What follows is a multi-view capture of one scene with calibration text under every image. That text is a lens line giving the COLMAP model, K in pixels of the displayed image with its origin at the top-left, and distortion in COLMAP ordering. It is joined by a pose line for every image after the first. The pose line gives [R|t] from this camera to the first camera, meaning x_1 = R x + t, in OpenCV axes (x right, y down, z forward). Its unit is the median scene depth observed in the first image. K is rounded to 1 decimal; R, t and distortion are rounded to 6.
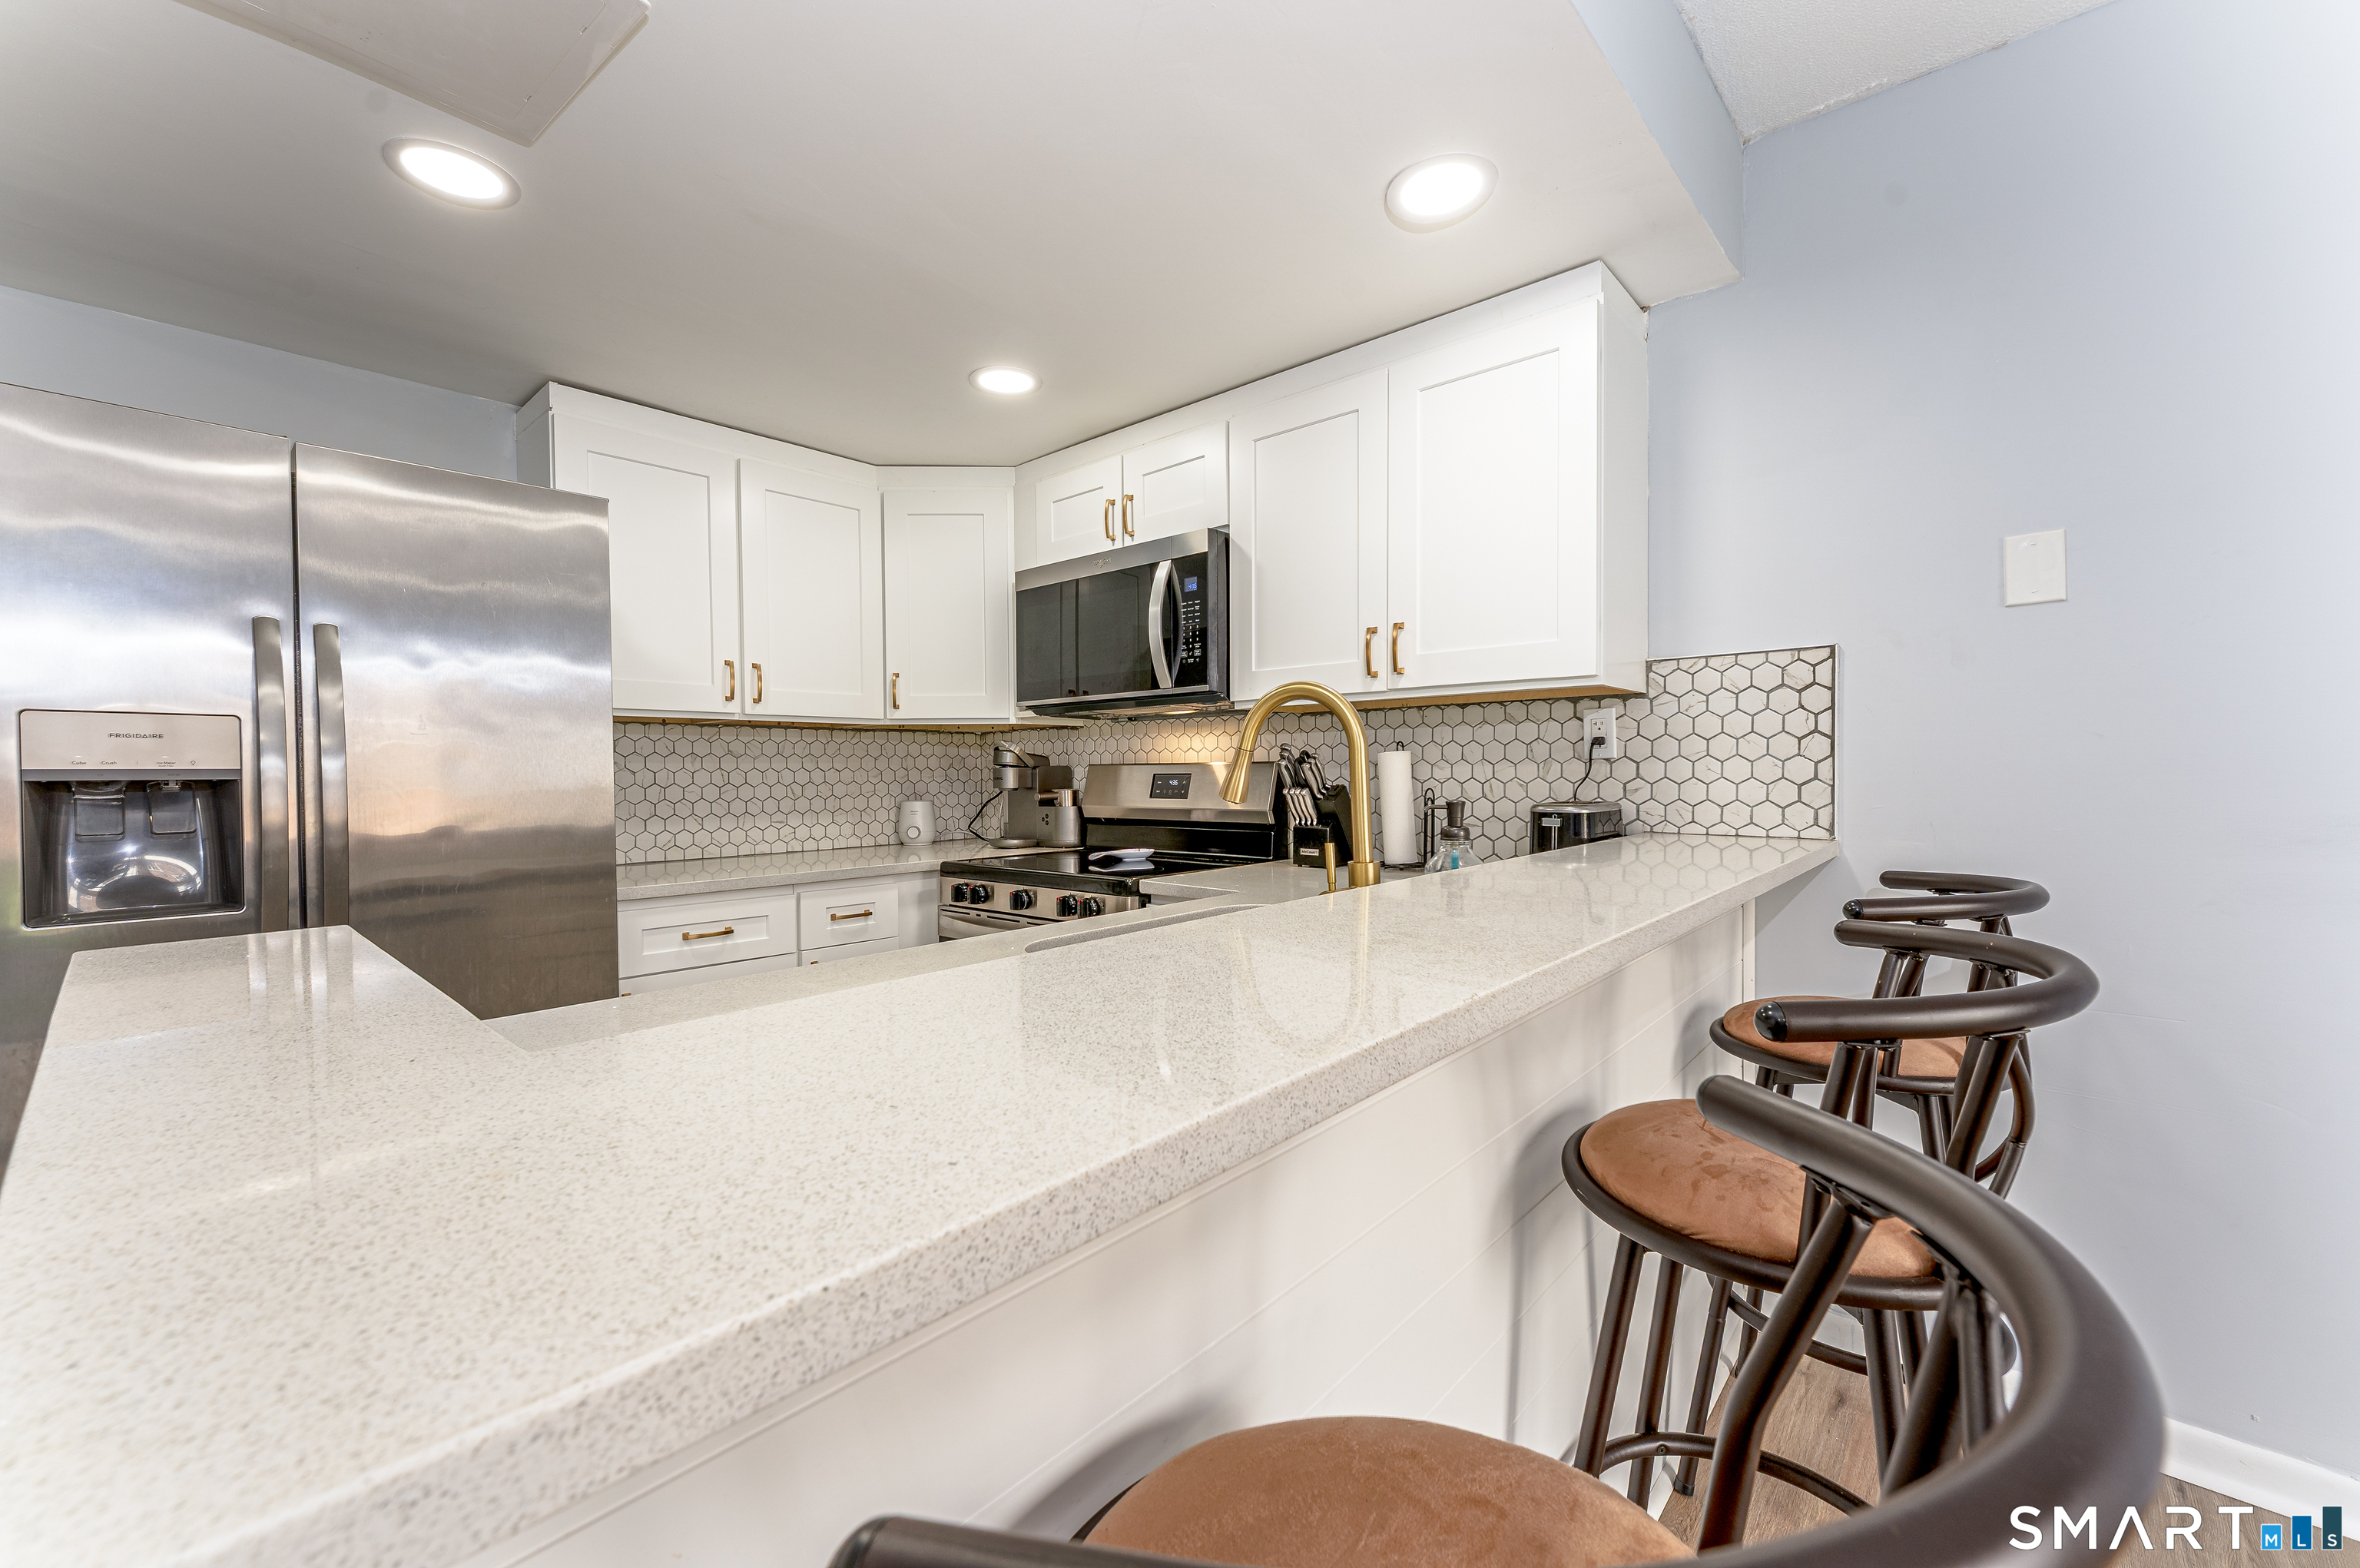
lens RADIAL K [[961.3, 0, 1176.5], [0, 961.3, 773.9], [0, 0, 1]] dist [0.000585, -0.000189]
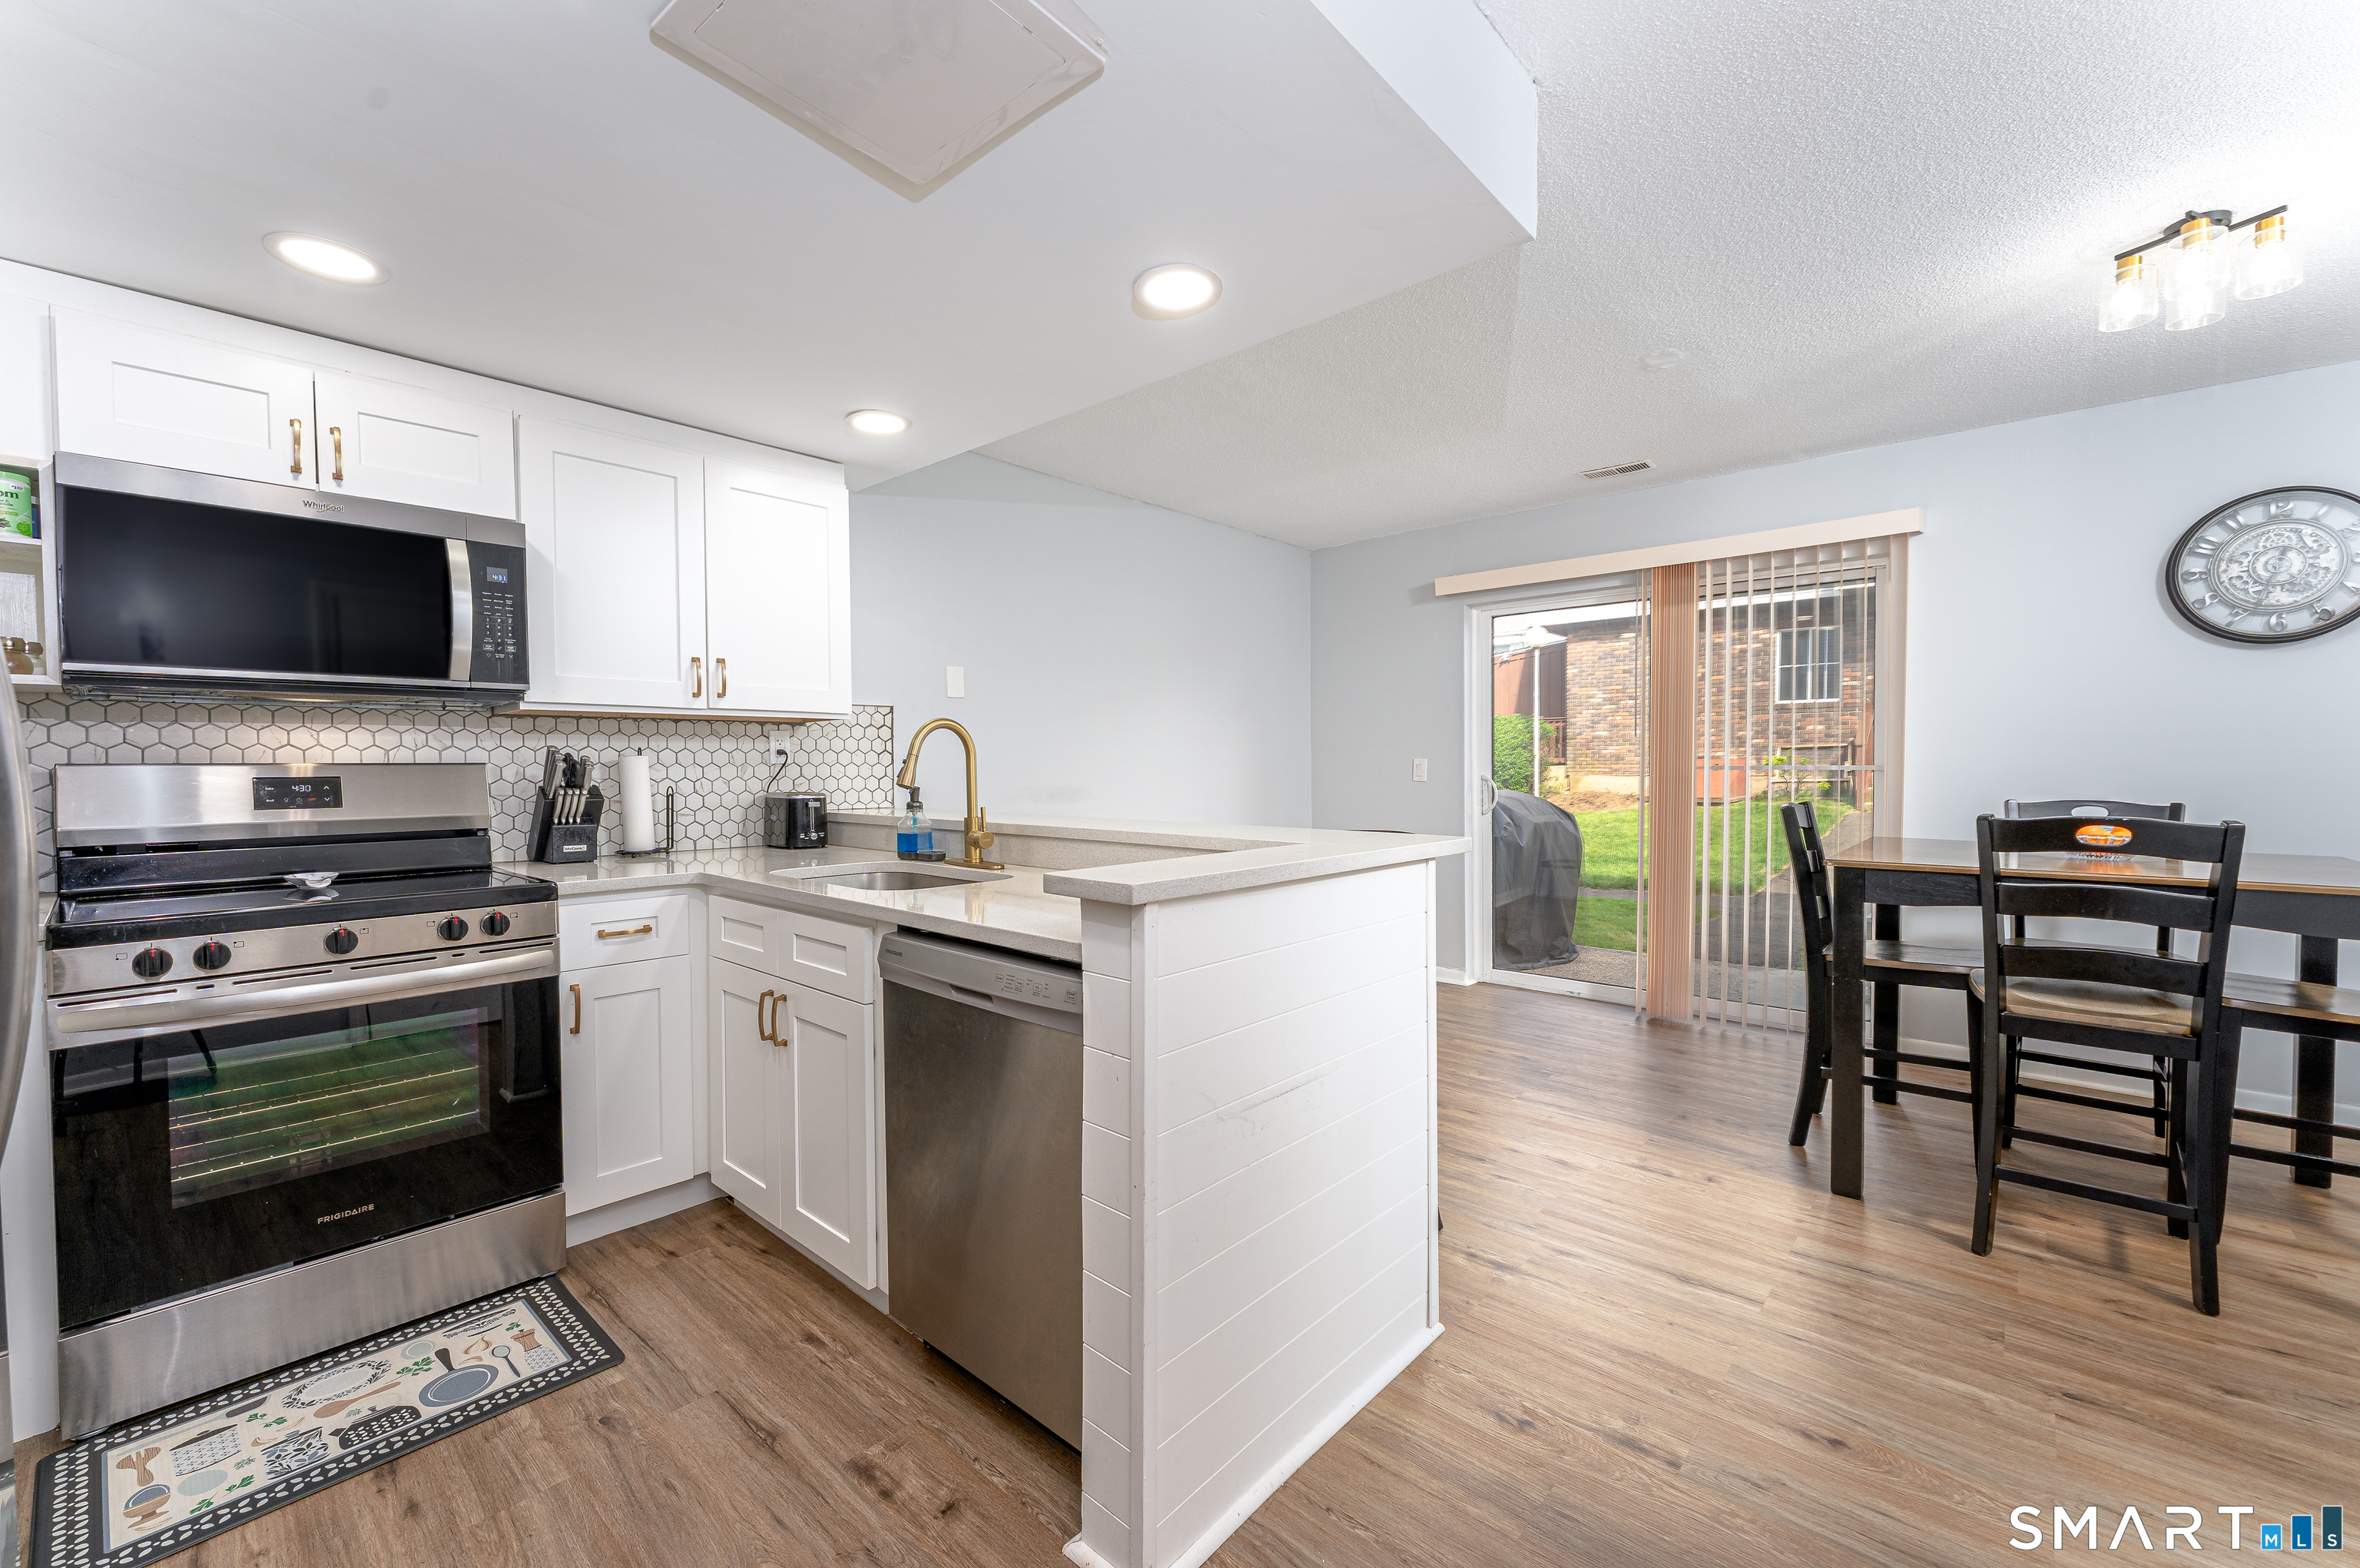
lens RADIAL K [[961.3, 0, 1186.4], [0, 961.3, 790.5], [0, 0, 1]] dist [0.000585, -0.000189]
pose [[-0.018985, -0.020025, 0.999619, -1.001389], [0.007011, 0.999772, 0.020162, -0.000147], [-0.999795, 0.007391, -0.018841, 0.362703]]
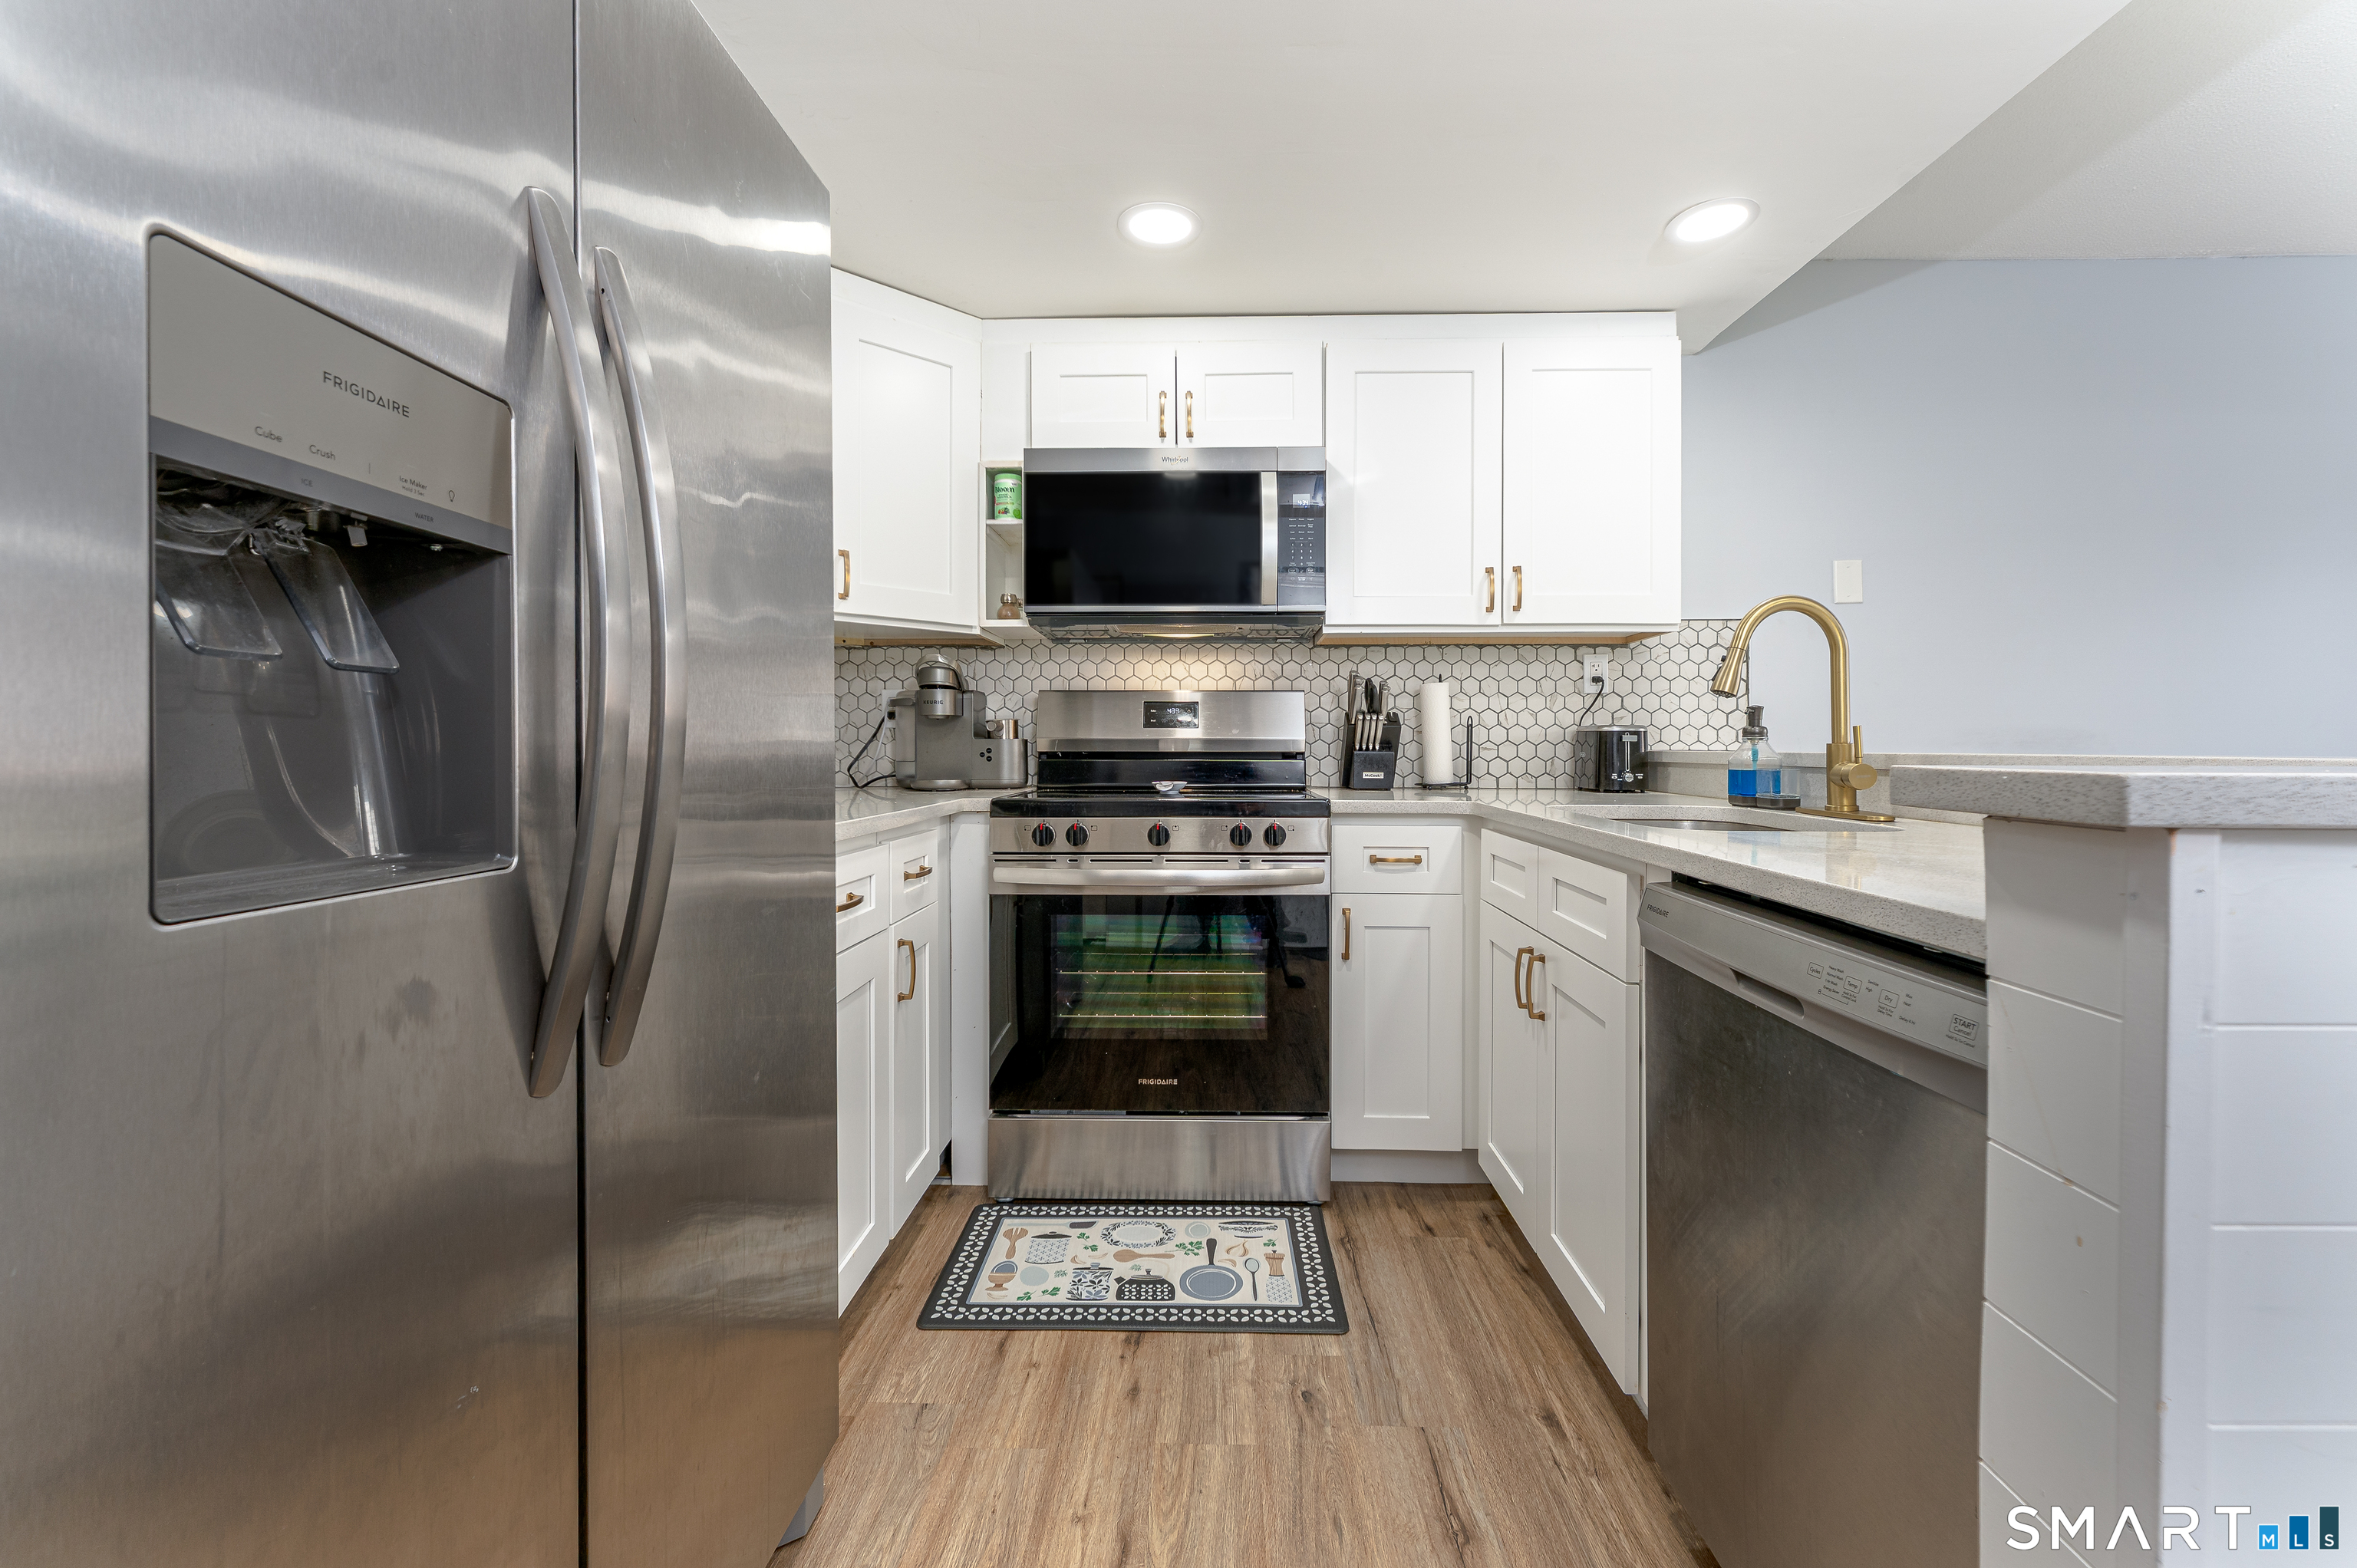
lens RADIAL K [[960.0, 0, 1196.0], [0, 960.0, 751.2], [0, 0, 1]] dist [0.000585, -0.000189]
pose [[0.754851, 0.007532, 0.655853, -0.740451], [-0.004732, 0.999971, -0.006037, 0.065990], [-0.655879, 0.001454, 0.754865, 0.356614]]
